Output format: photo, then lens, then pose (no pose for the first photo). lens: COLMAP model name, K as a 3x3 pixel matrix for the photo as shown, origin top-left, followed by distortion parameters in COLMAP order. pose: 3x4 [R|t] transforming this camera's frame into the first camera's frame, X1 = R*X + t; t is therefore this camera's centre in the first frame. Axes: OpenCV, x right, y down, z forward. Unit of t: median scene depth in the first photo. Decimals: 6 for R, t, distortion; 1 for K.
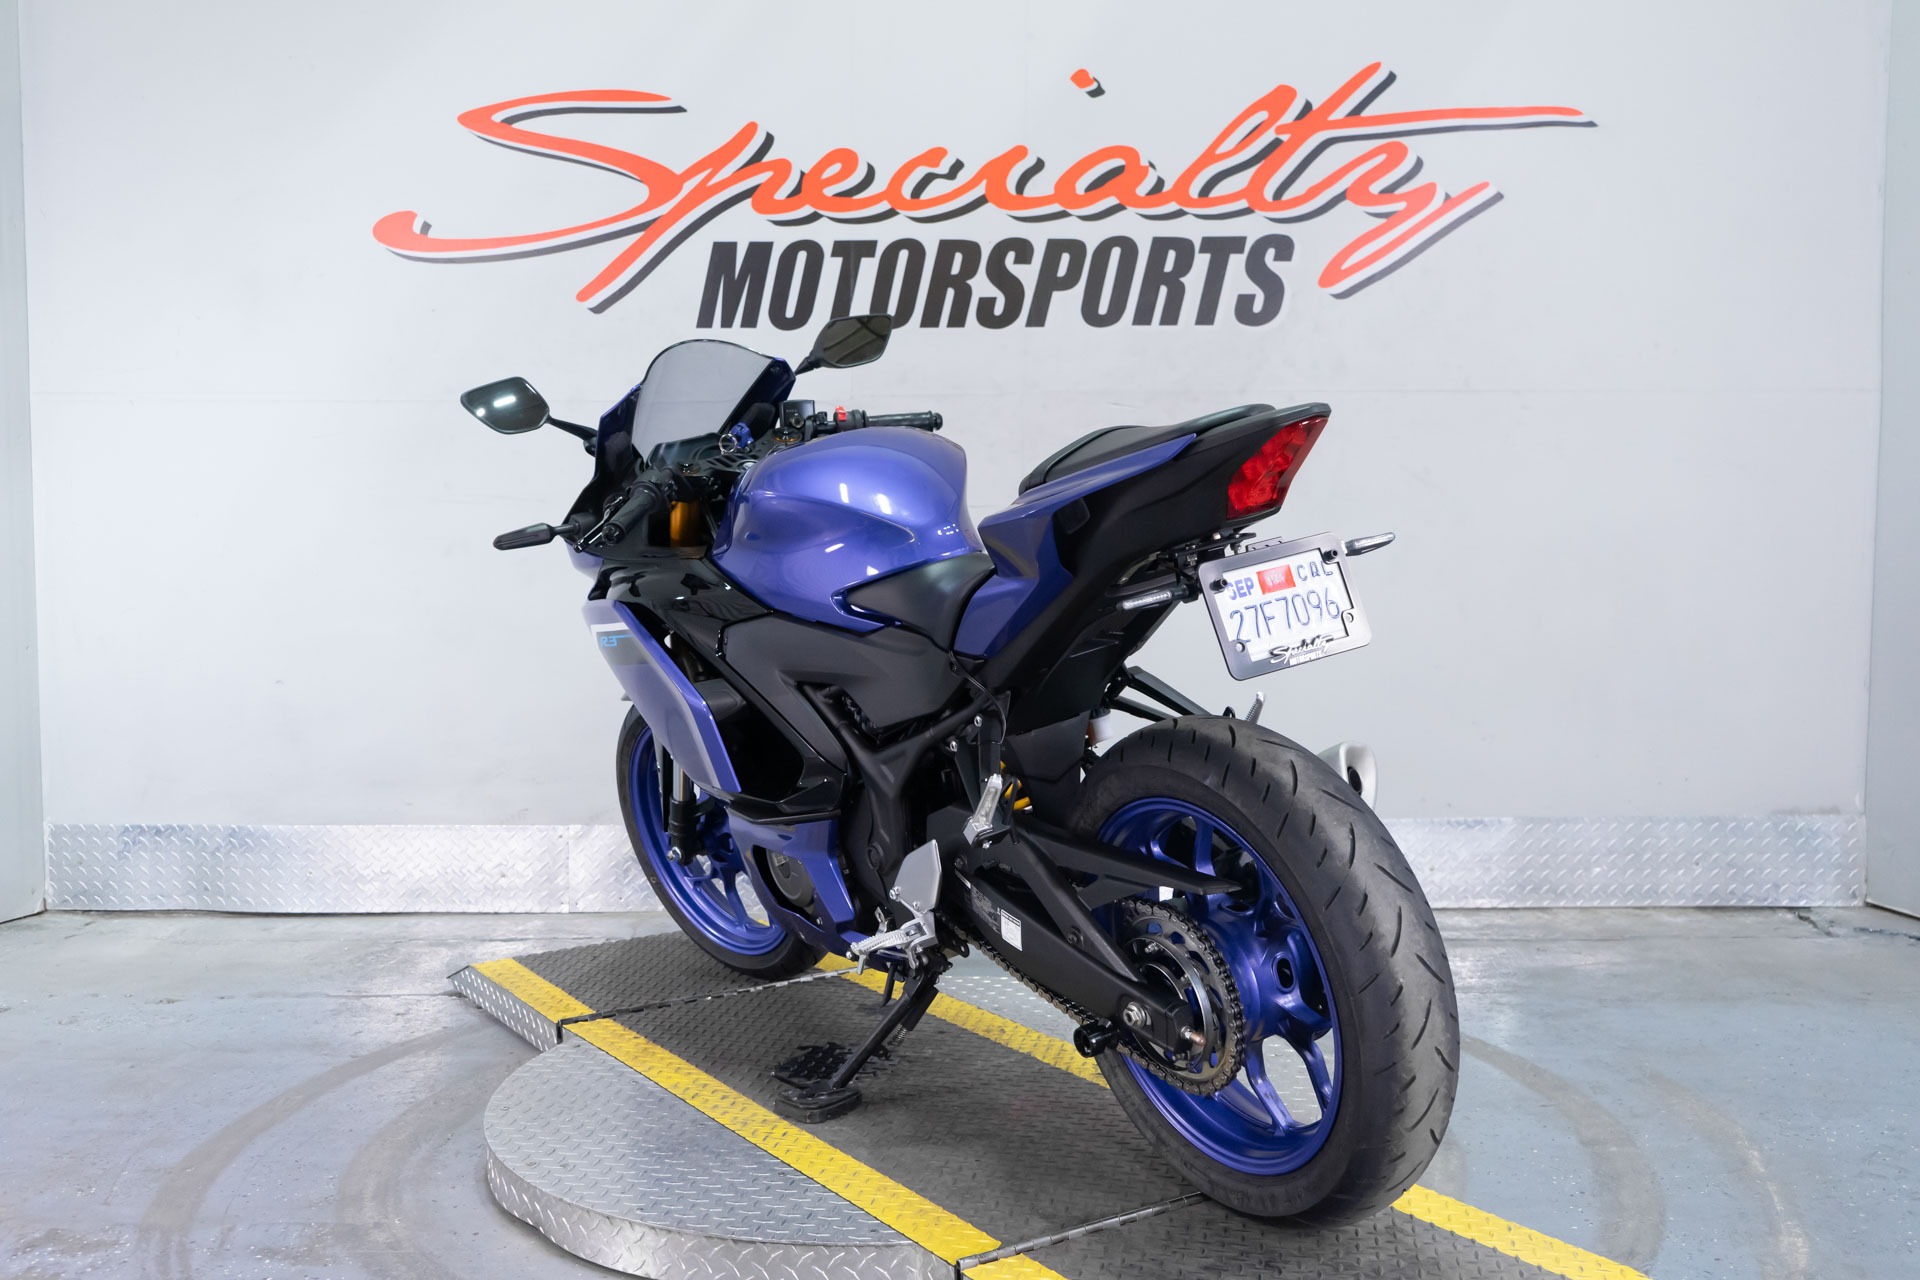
lens RADIAL K [[1992.4, 0, 962.7], [0, 1992.4, 643.7], [0, 0, 1]] dist [0.013551, 0.000000]
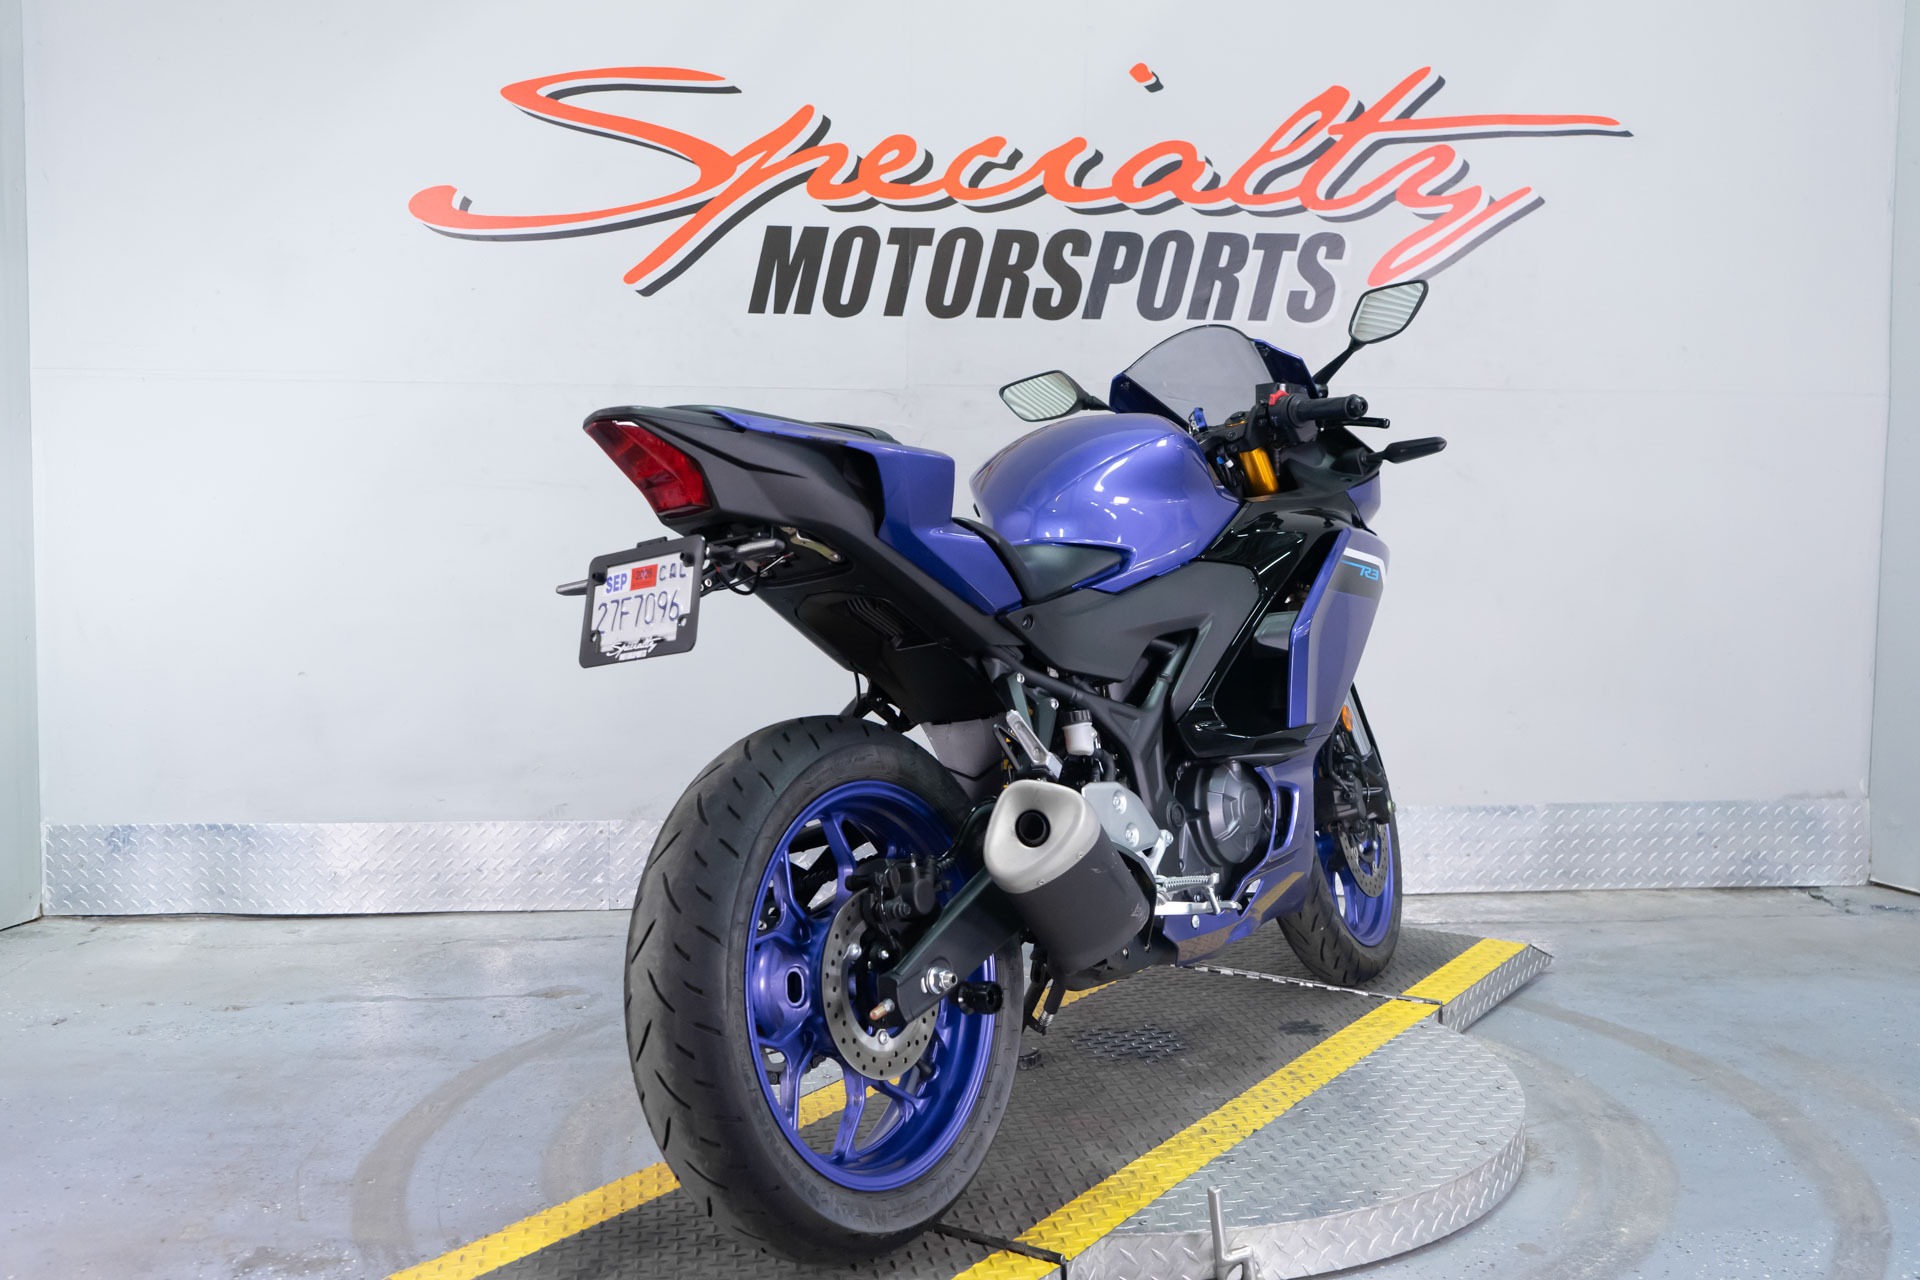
lens RADIAL K [[1972.6, 0, 972.2], [0, 1972.6, 653.8], [0, 0, 1]] dist [0.010276, 0.000000]
pose [[0.992929, 0.000262, 0.118712, -0.142013], [-0.000918, 0.999985, 0.005469, 0.004079], [-0.118709, -0.005539, 0.992914, 0.020724]]
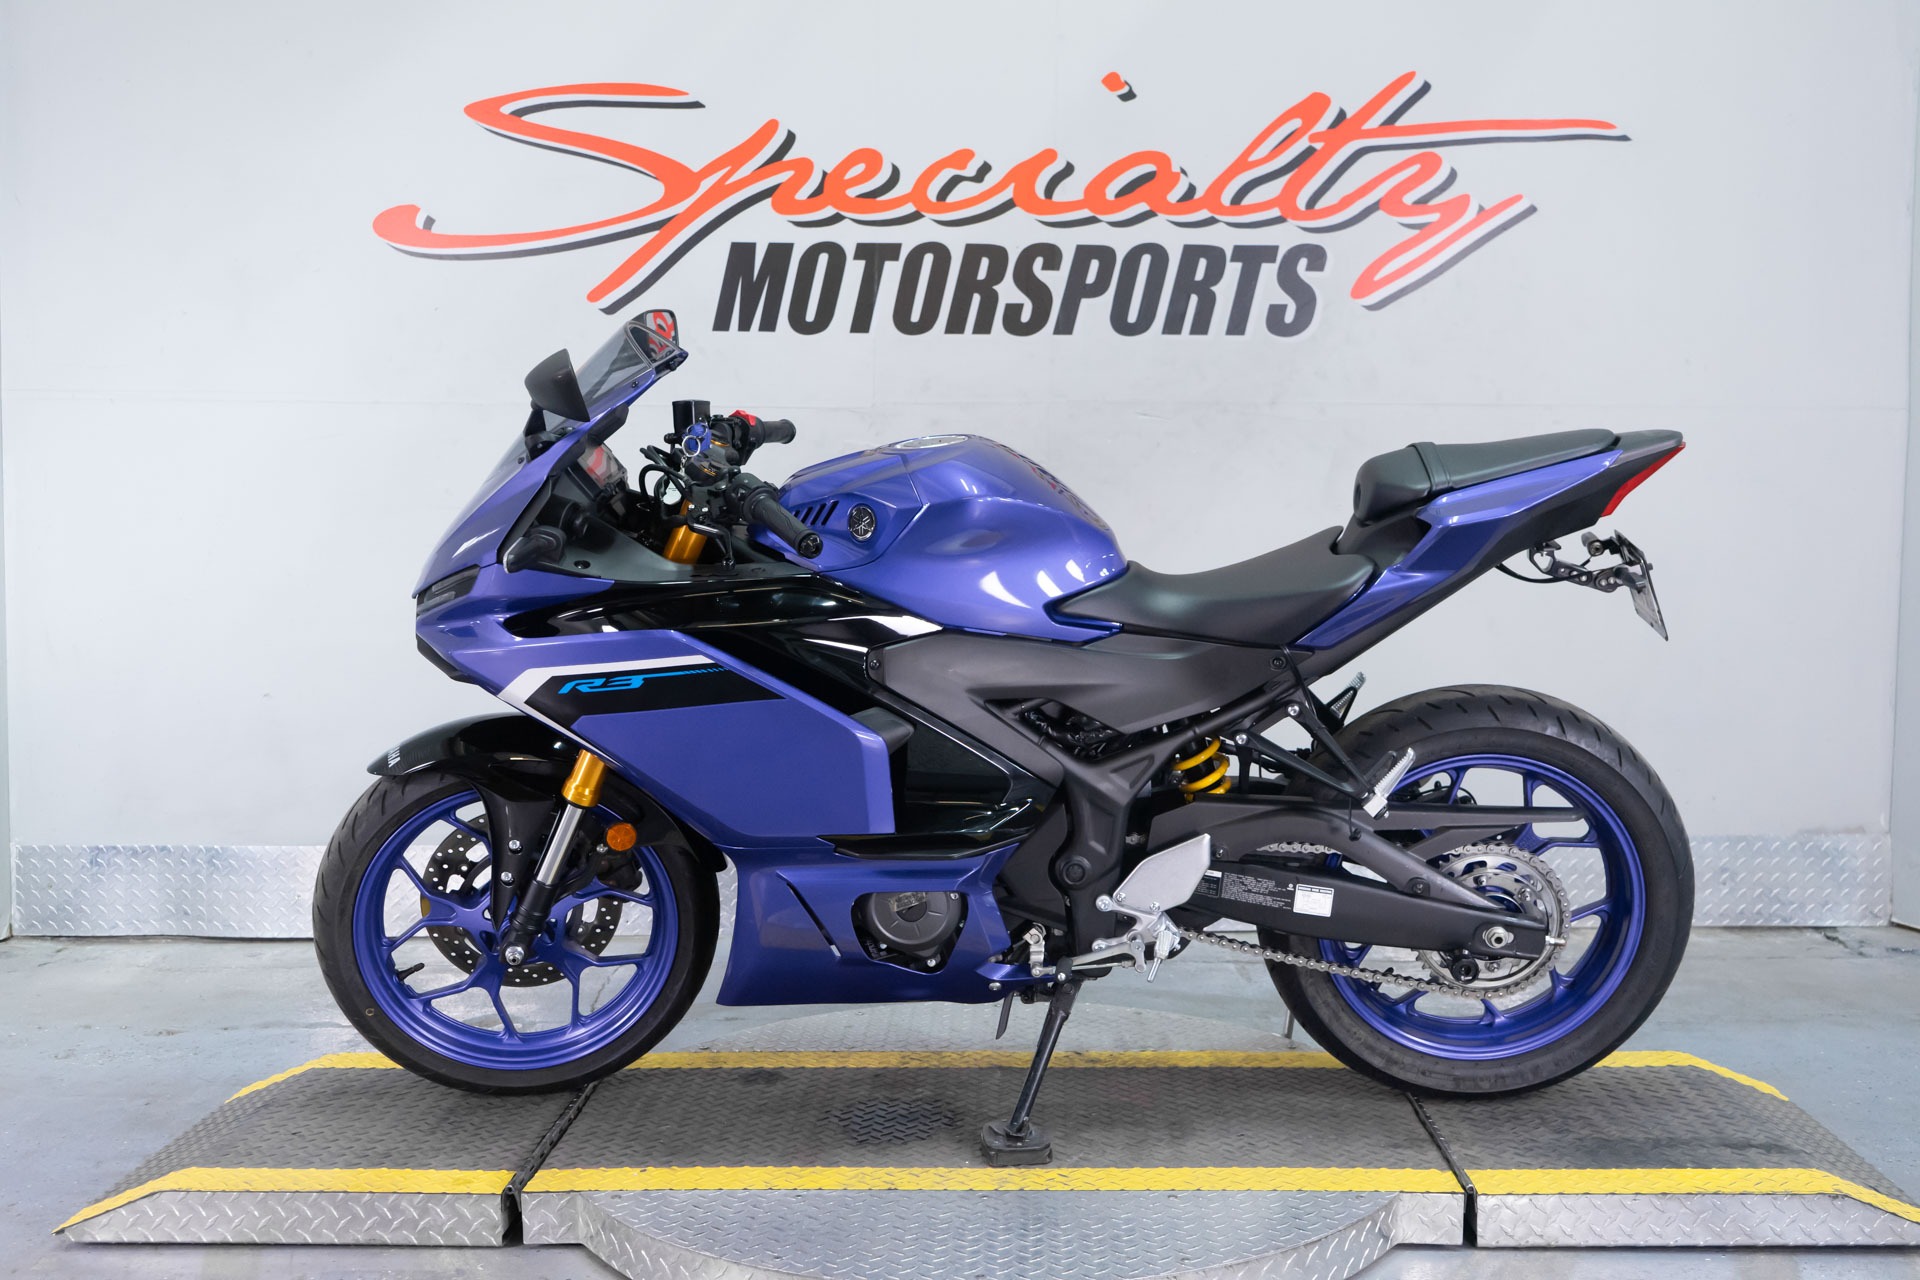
lens RADIAL K [[1992.4, 0, 963.1], [0, 1992.4, 648.5], [0, 0, 1]] dist [0.013551, 0.000000]
pose [[0.998313, 0.004751, 0.057872, -0.068732], [-0.004297, 0.999959, -0.007973, 0.002834], [-0.057908, 0.007711, 0.998292, 0.029374]]
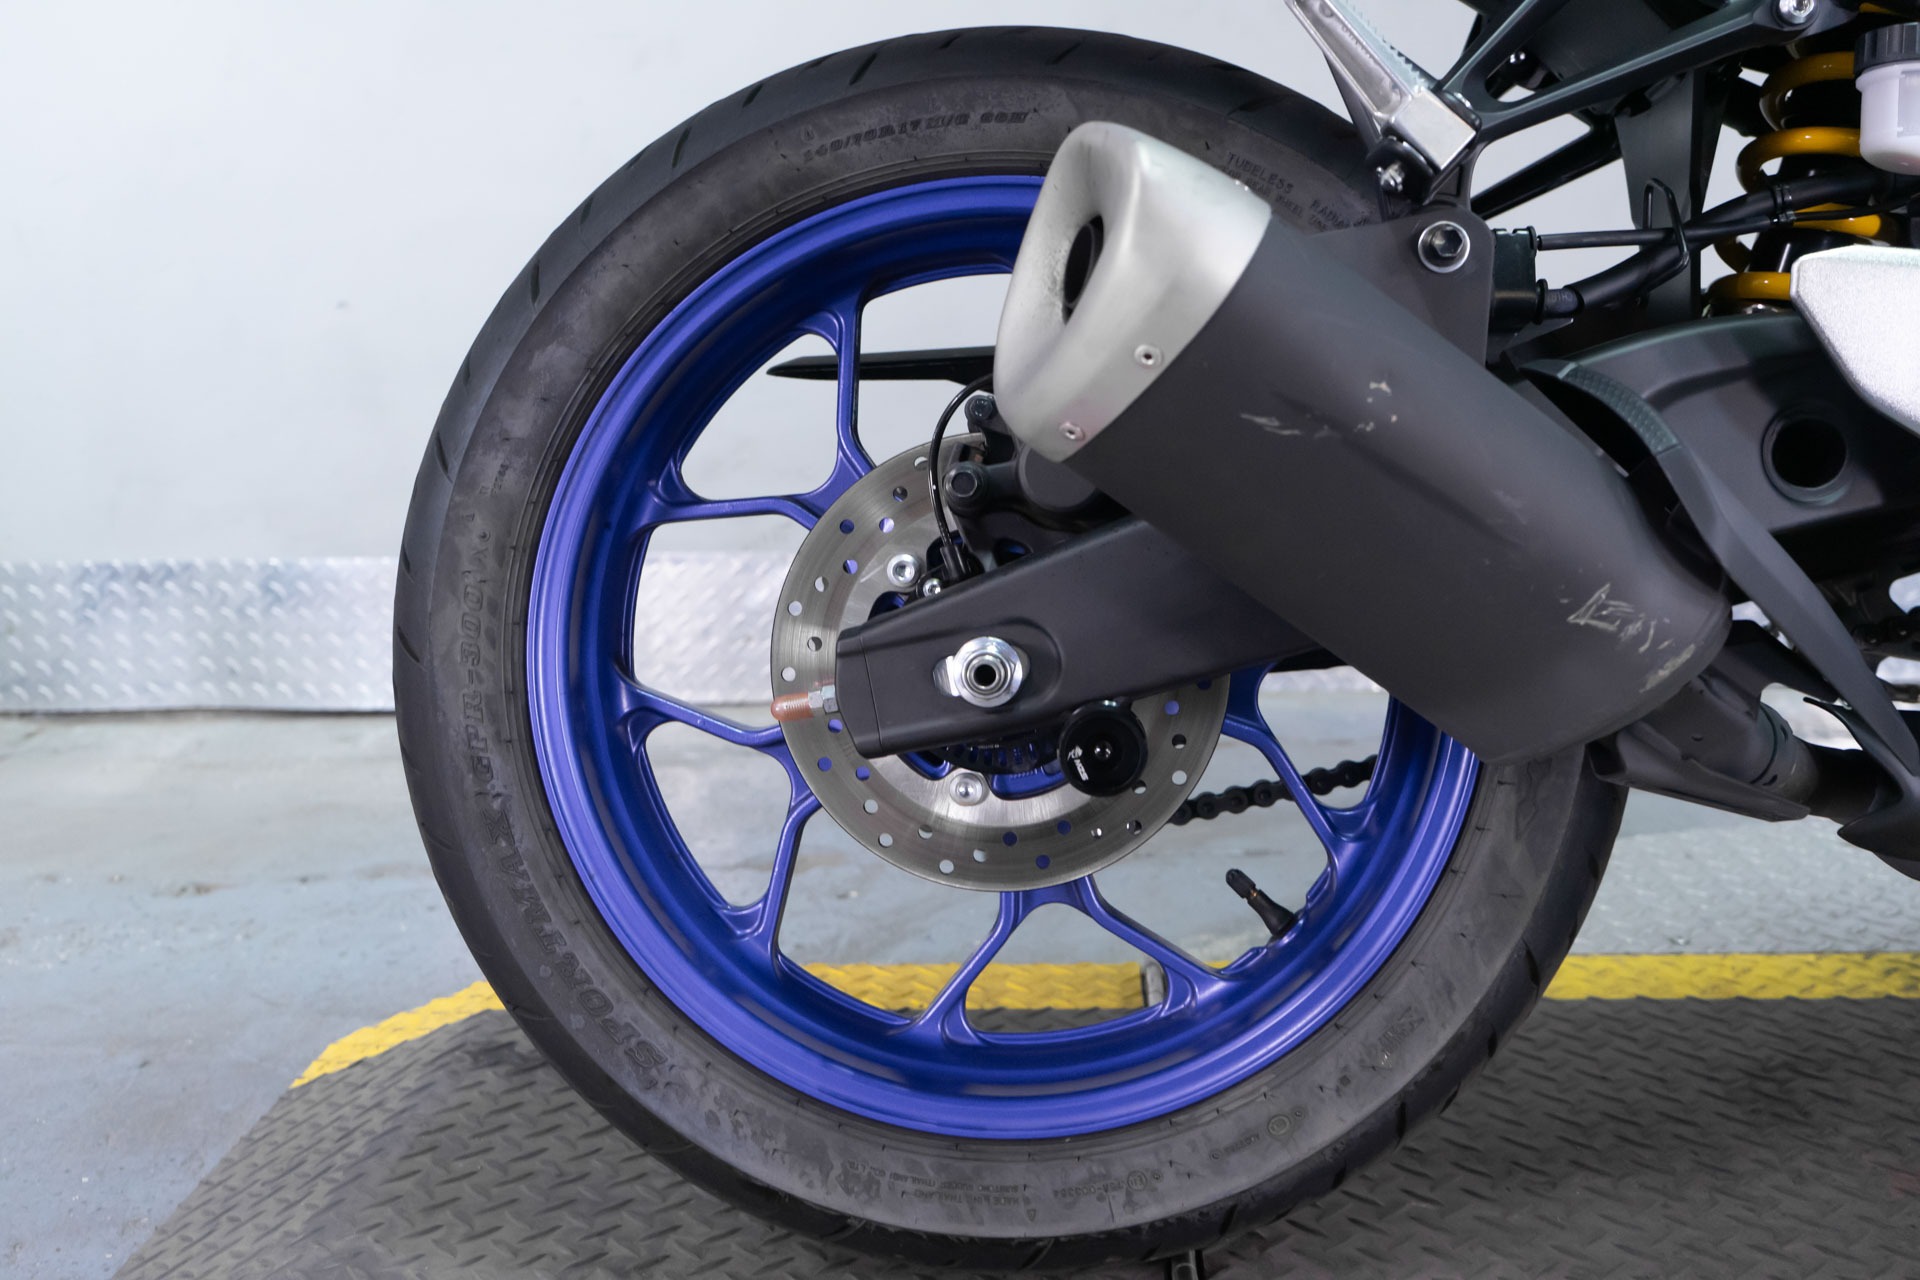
lens RADIAL K [[1992.4, 0, 968.1], [0, 1992.4, 635.0], [0, 0, 1]] dist [0.013551, 0.000000]
pose [[0.999508, -0.017126, 0.026279, -0.190725], [0.014293, 0.994429, 0.104439, 0.057923], [-0.027921, -0.104012, 0.994184, 0.442788]]
